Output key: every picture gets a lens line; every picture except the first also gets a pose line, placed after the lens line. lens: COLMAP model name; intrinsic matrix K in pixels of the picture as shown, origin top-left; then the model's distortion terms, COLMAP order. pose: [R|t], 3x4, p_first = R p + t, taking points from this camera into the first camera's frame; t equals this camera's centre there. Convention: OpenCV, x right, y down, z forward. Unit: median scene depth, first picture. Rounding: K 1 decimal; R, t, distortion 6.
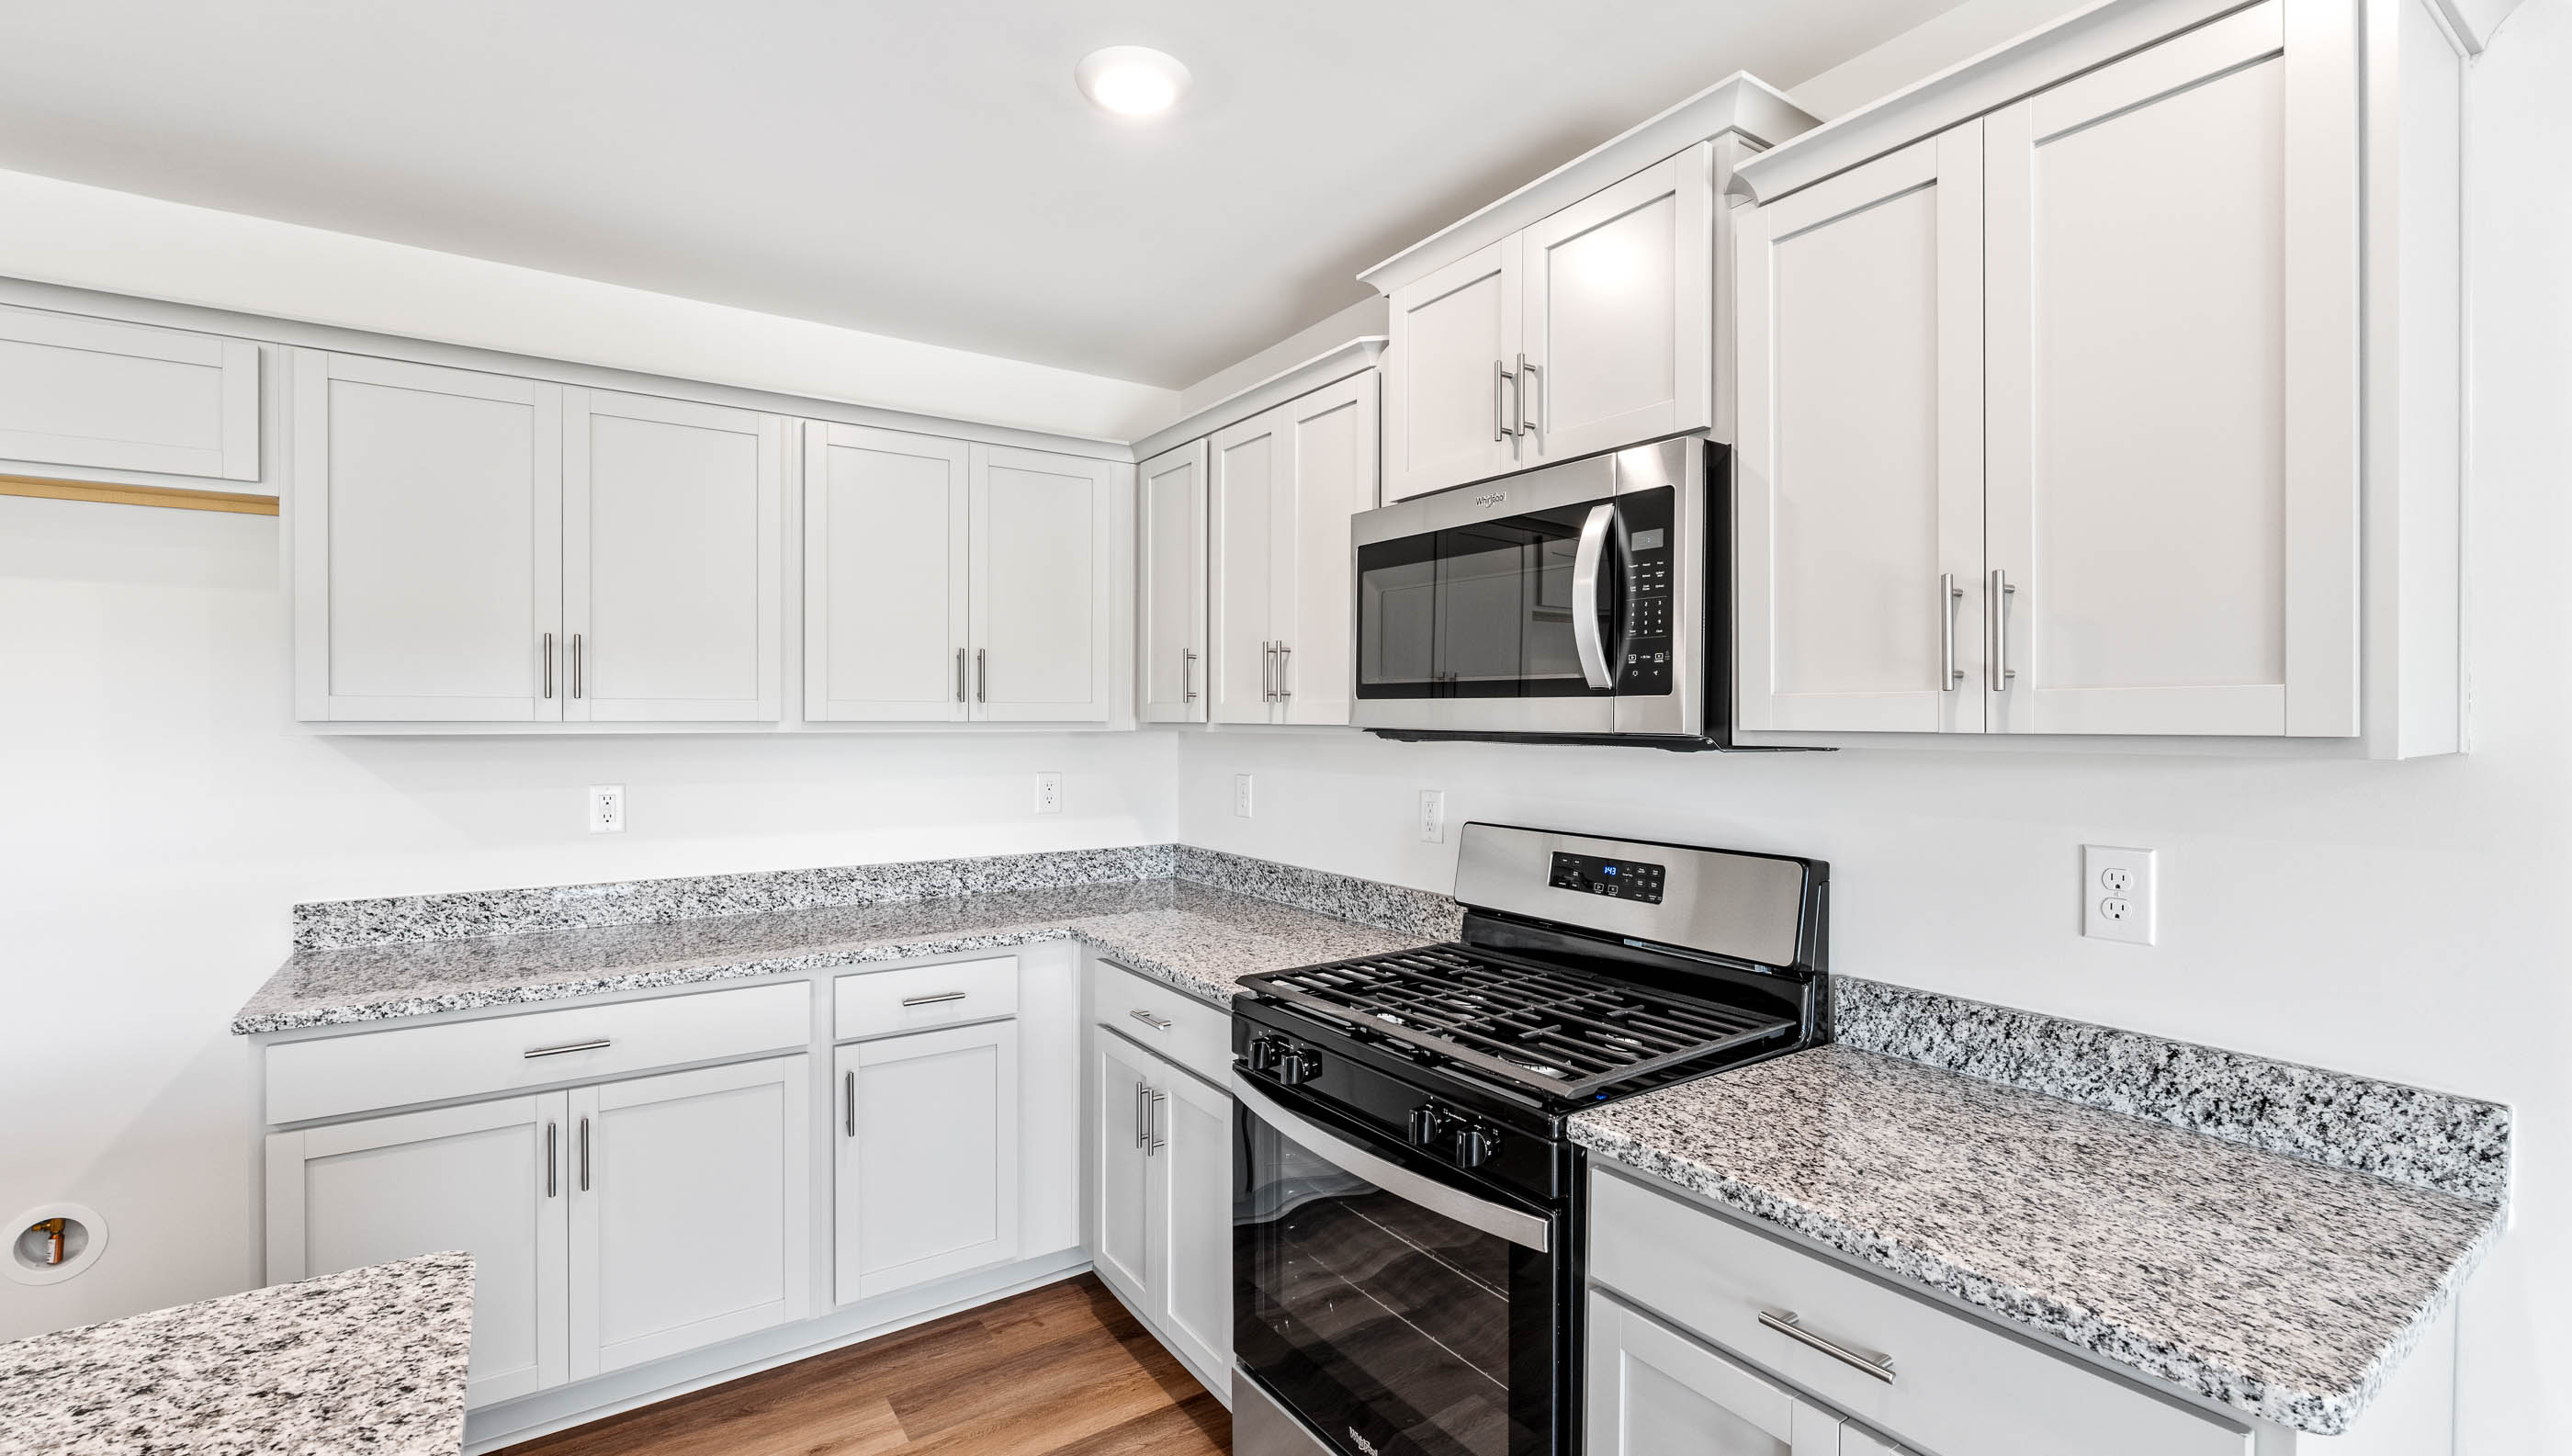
lens RADIAL K [[1134.0, 0, 1282.4], [0, 1134.0, 717.0], [0, 0, 1]] dist [-0.002147, -0.000403]
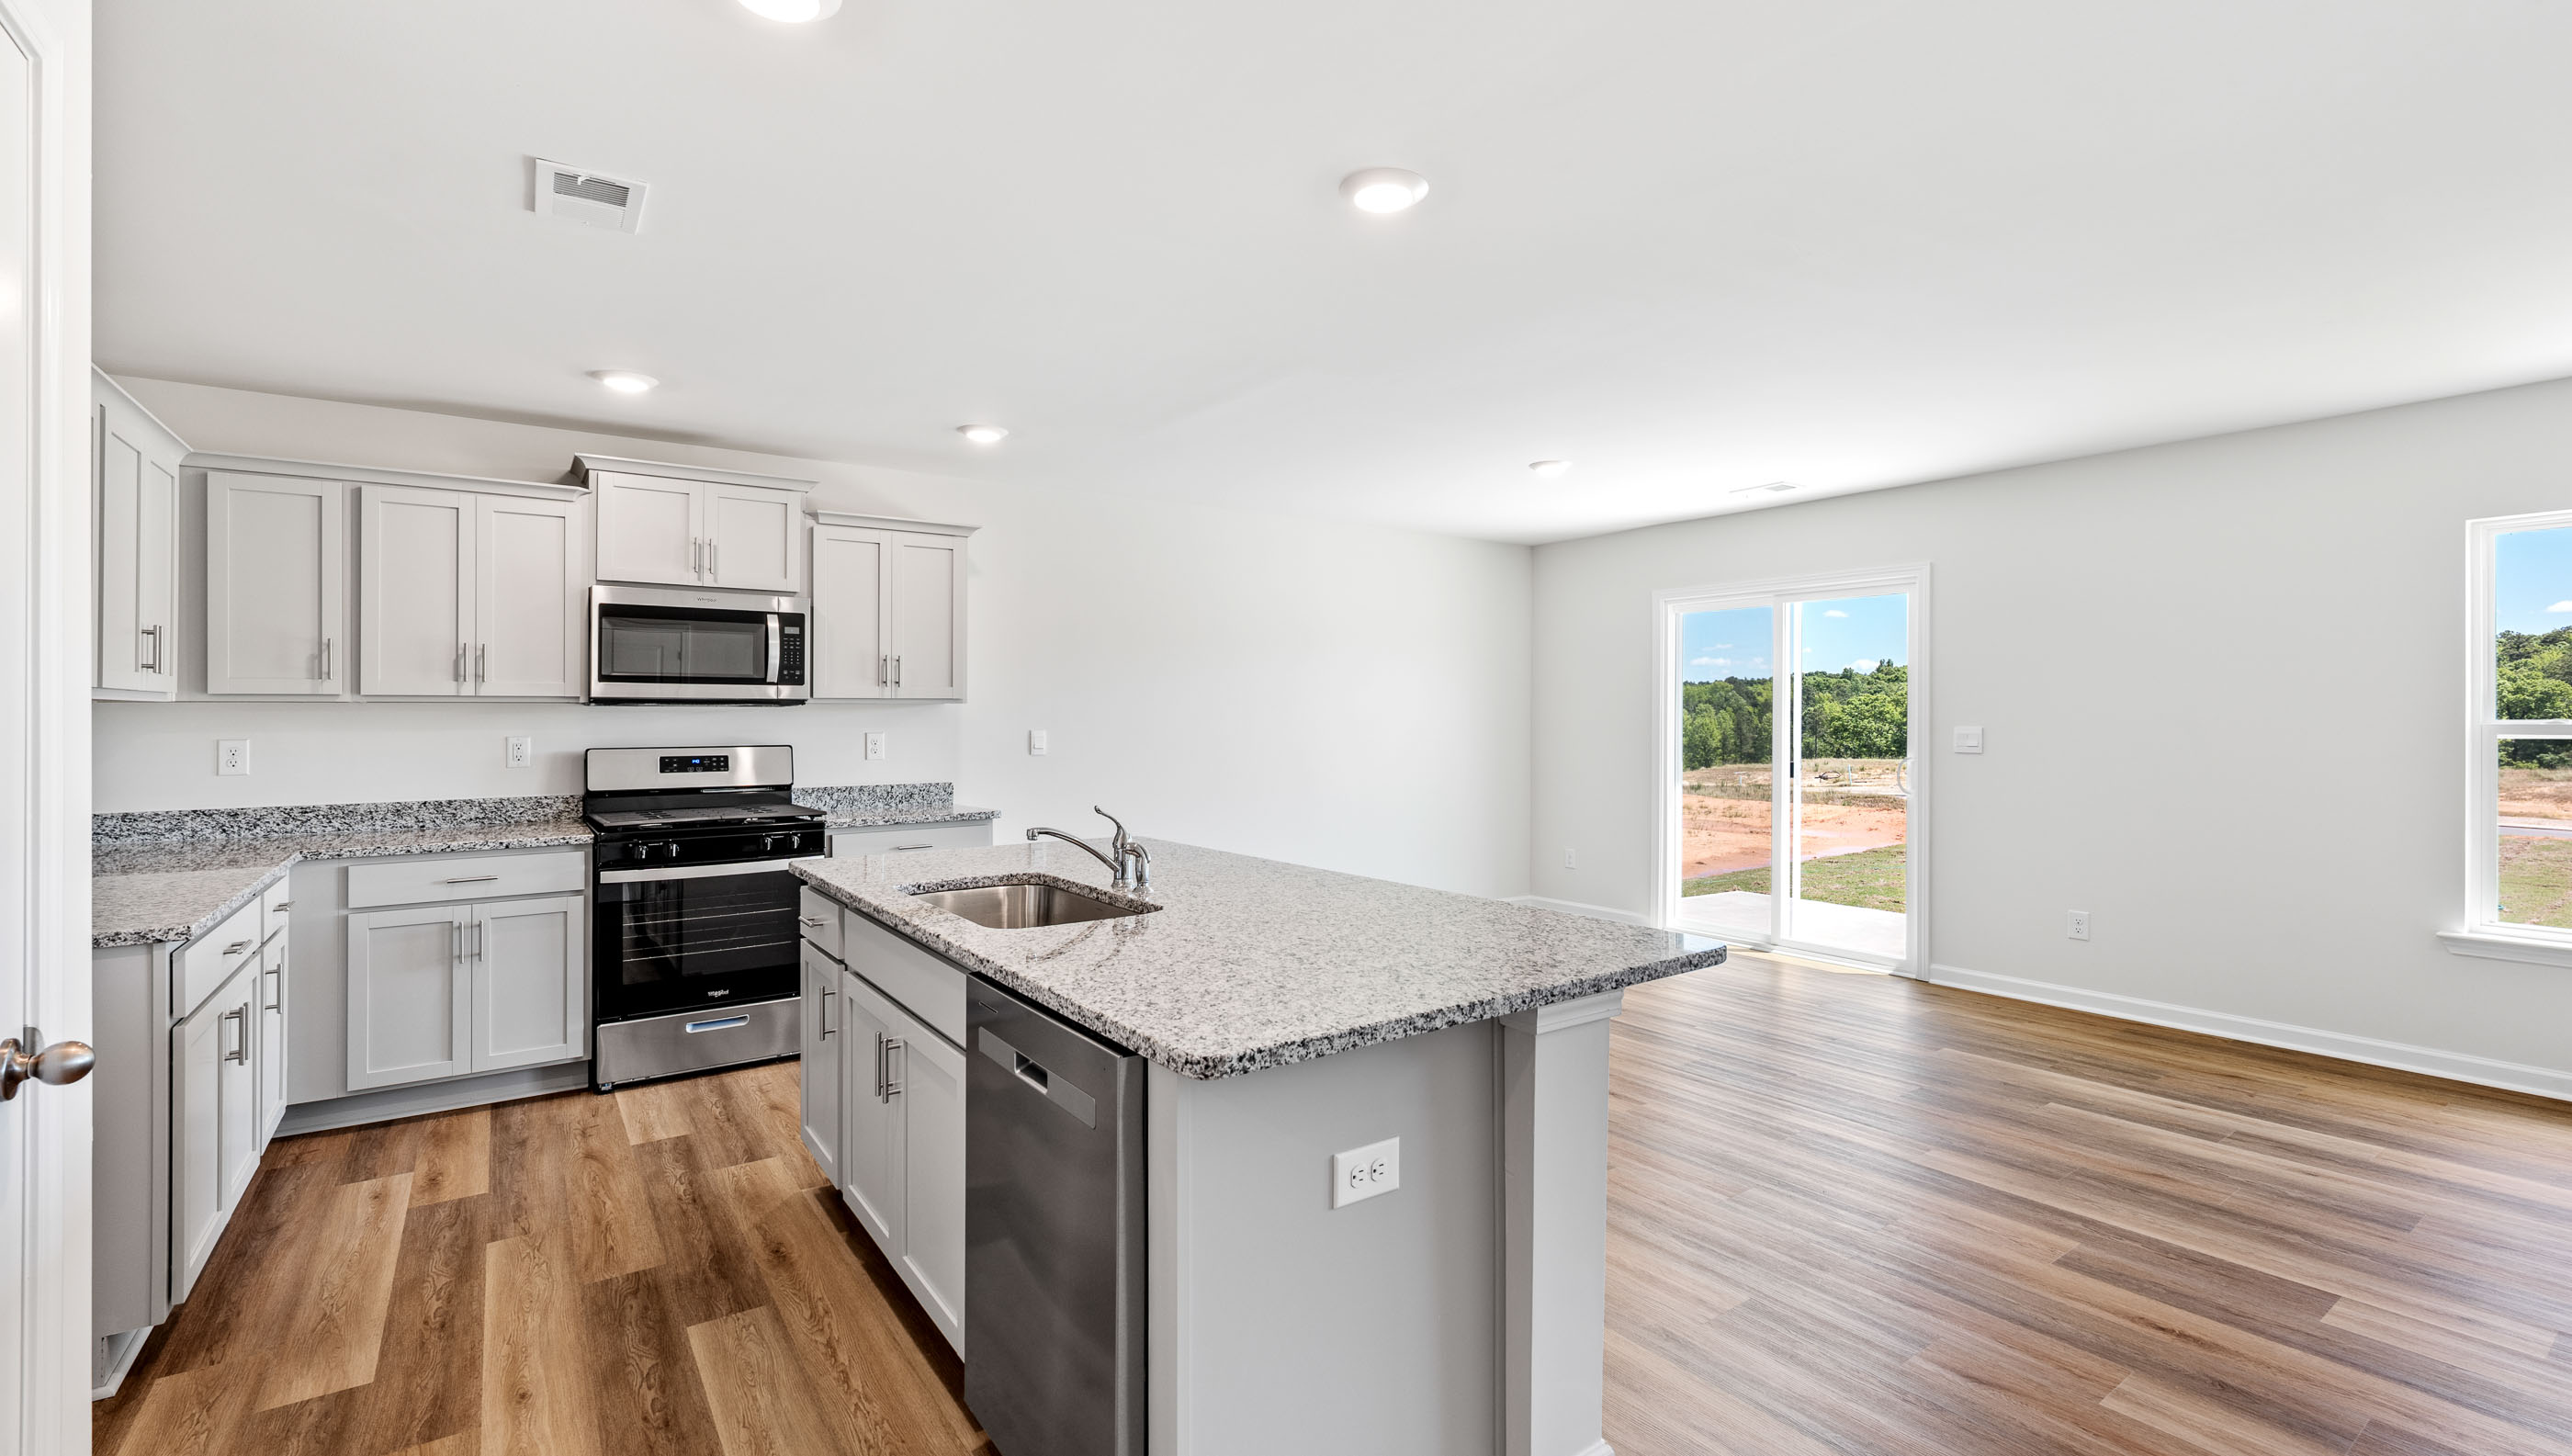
lens RADIAL K [[1119.4, 0, 1250.4], [0, 1119.4, 710.3], [0, 0, 1]] dist [-0.001774, -0.000745]
pose [[0.007480, 0.000957, 0.999972, -1.855008], [0.003305, 0.999994, -0.000982, 0.037652], [-0.999967, 0.003312, 0.007476, -0.117727]]
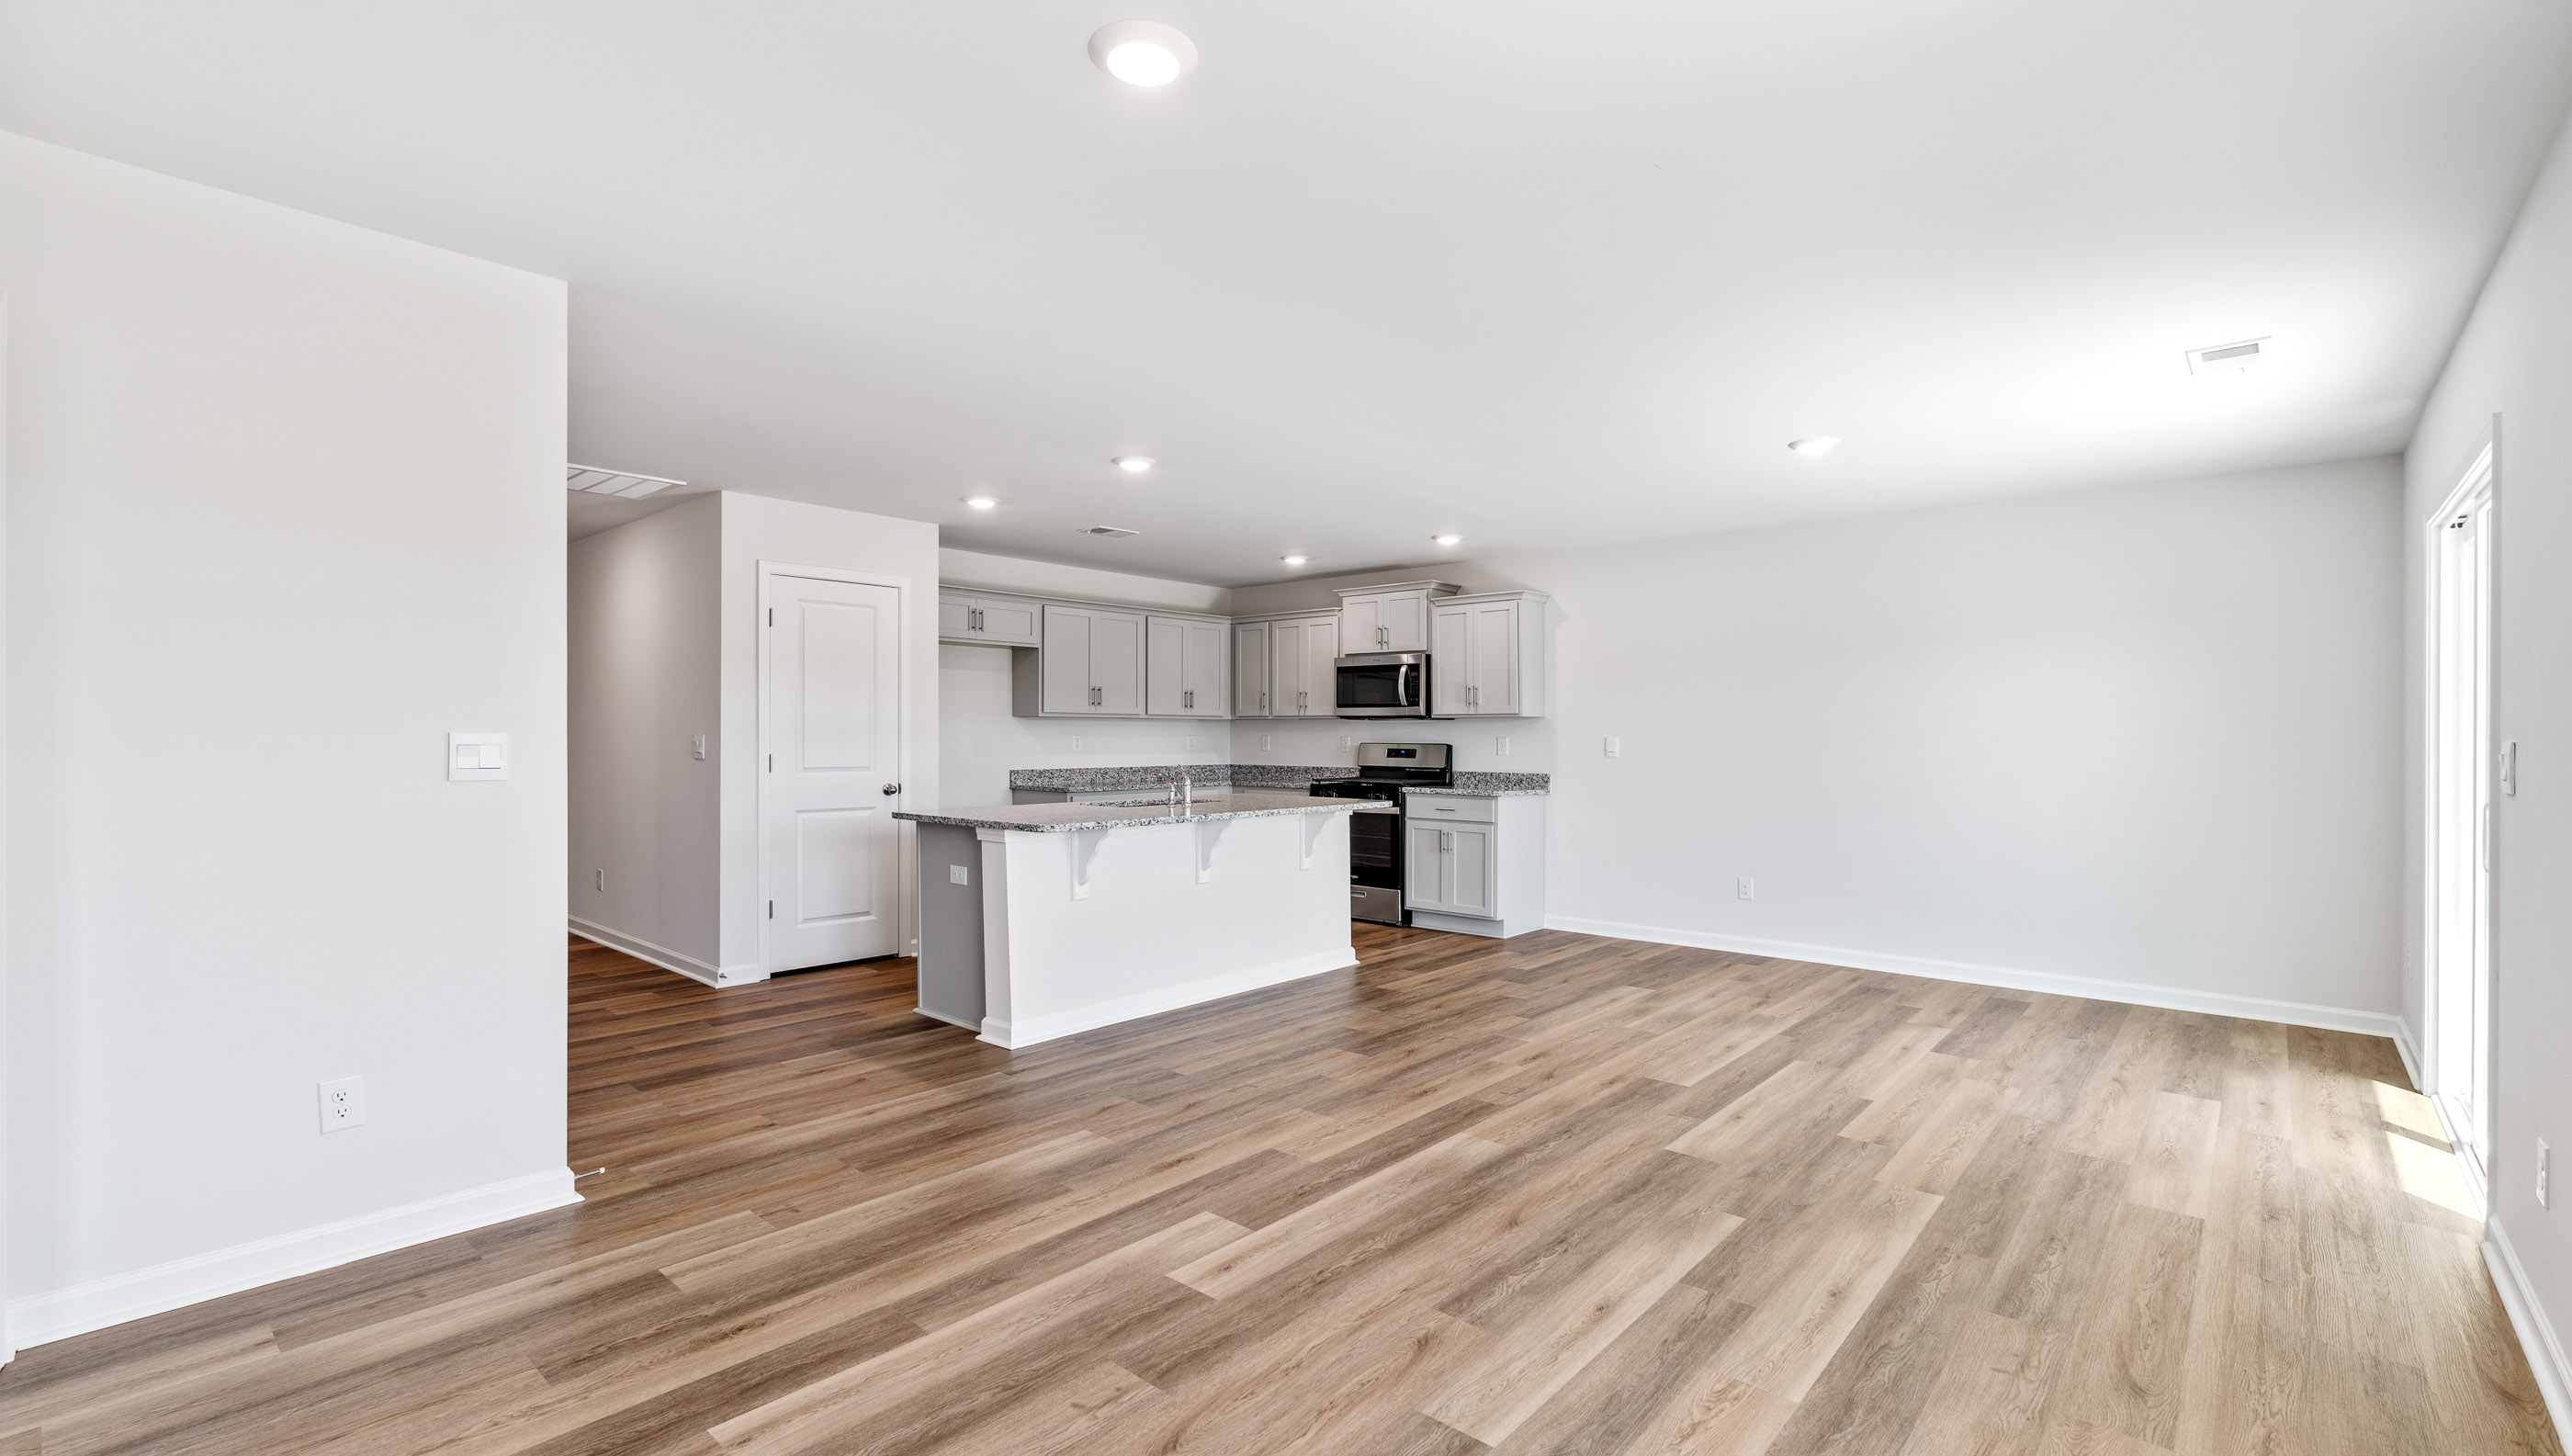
lens RADIAL K [[1104.7, 0, 1285.7], [0, 1104.7, 693.3], [0, 0, 1]] dist [0.000066, -0.000139]
pose [[0.970941, 0.009790, 0.239117, -0.974238], [-0.001088, 0.999333, -0.036498, 0.069629], [-0.239315, 0.035177, 0.970305, -2.501601]]
